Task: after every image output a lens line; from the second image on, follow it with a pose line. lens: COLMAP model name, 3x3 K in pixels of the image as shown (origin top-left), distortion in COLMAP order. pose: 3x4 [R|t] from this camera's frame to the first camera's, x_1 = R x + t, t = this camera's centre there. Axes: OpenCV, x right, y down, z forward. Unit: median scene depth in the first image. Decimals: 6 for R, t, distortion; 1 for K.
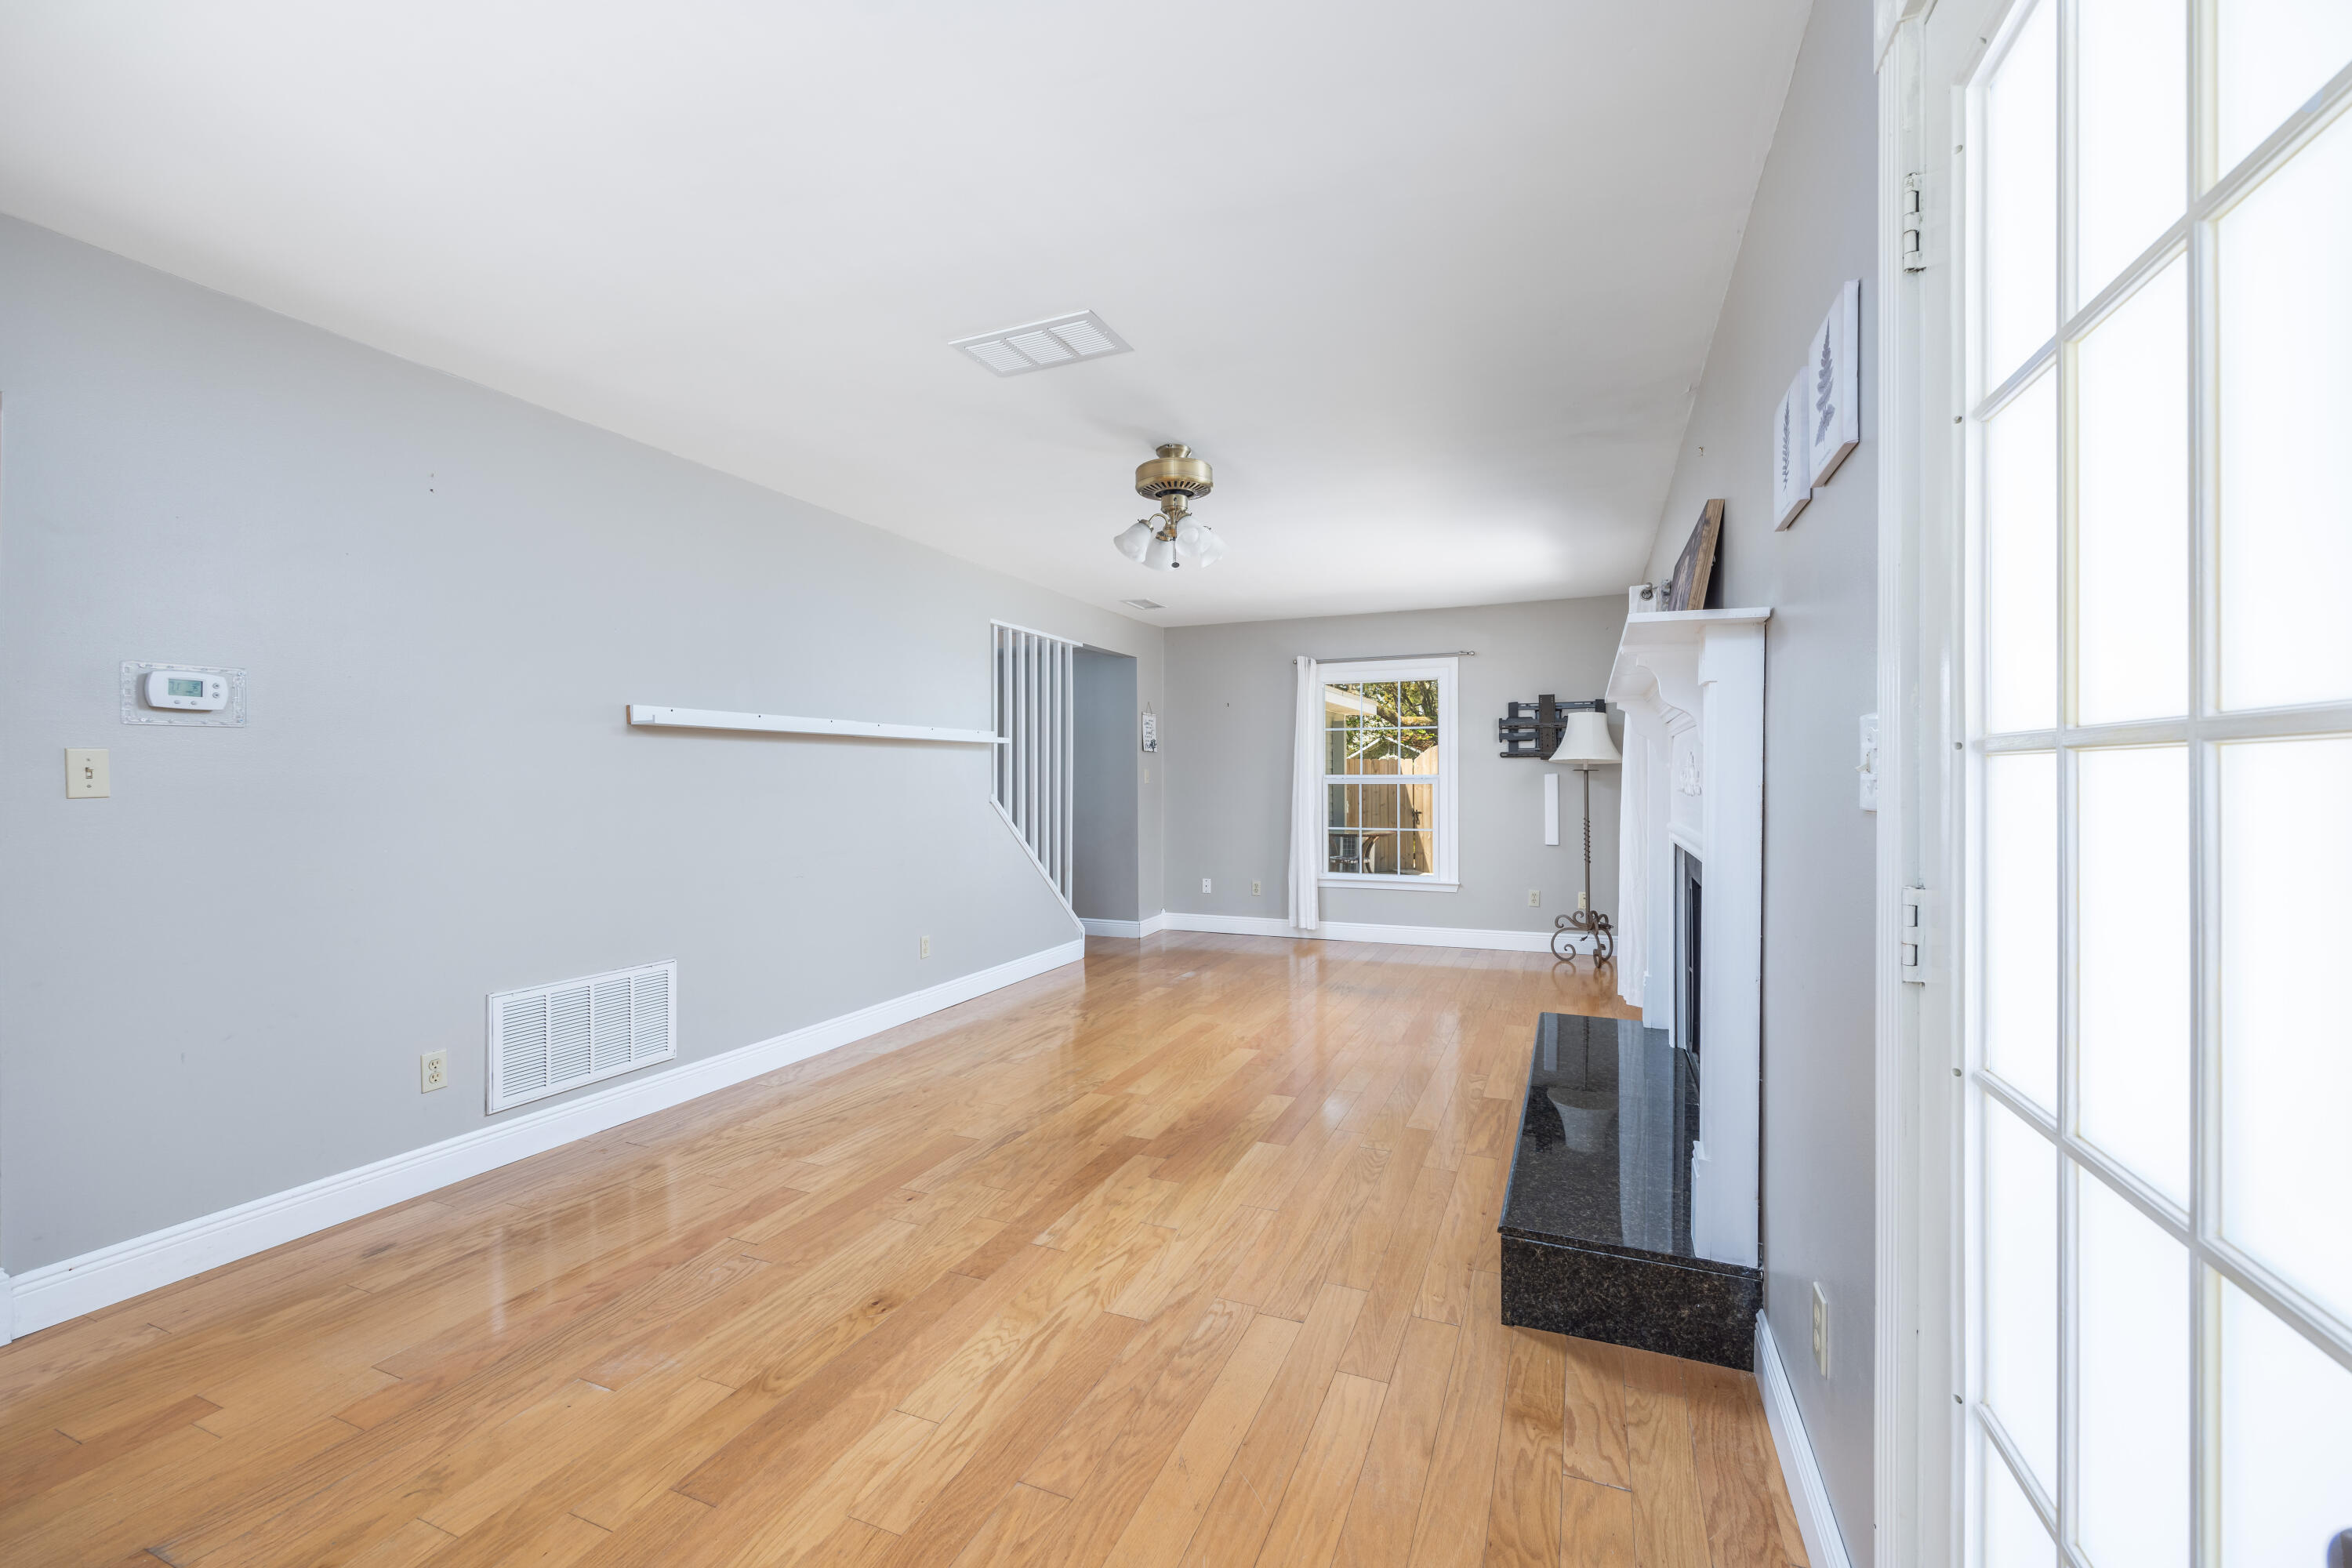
lens RADIAL K [[963.8, 0, 1173.5], [0, 963.8, 779.6], [0, 0, 1]] dist [-0.000326, 0.000565]
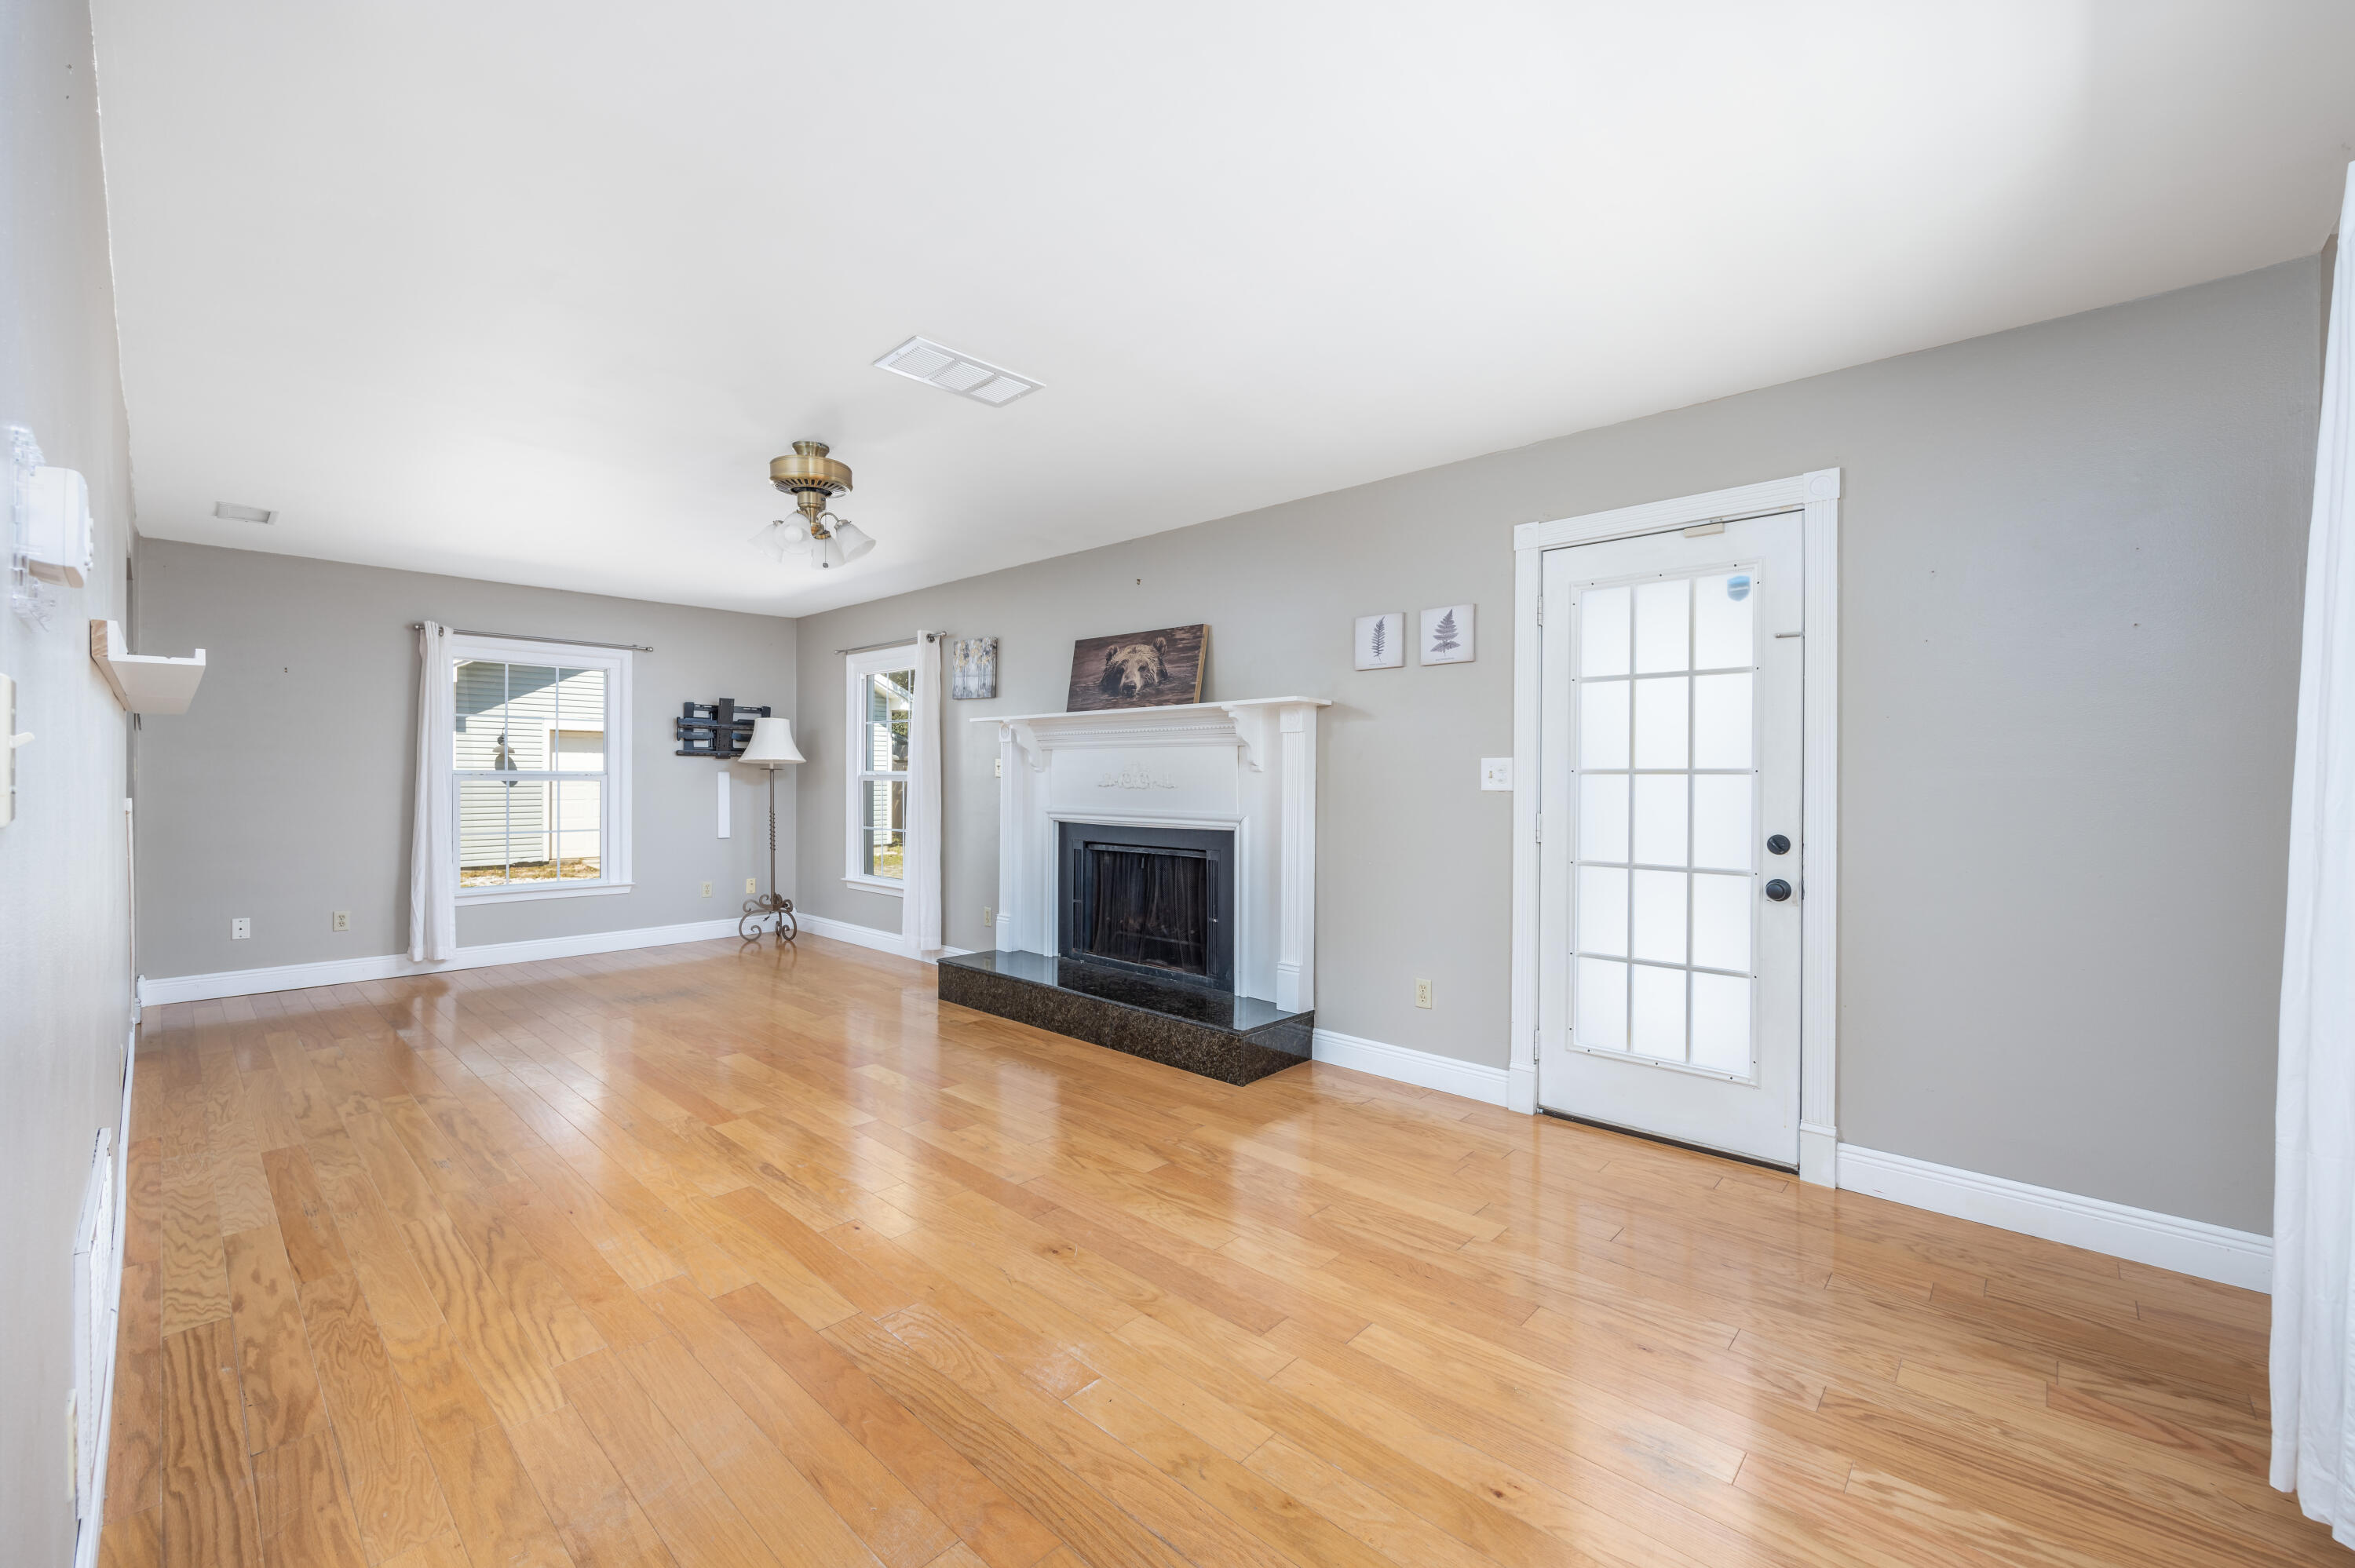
lens RADIAL K [[938.8, 0, 1175.5], [0, 938.8, 784.6], [0, 0, 1]] dist [-0.004944, -0.000358]
pose [[0.344058, -0.002048, 0.938946, -0.442963], [-0.005142, 0.999979, 0.004065, 0.001028], [-0.938934, -0.006227, 0.344040, 0.176364]]
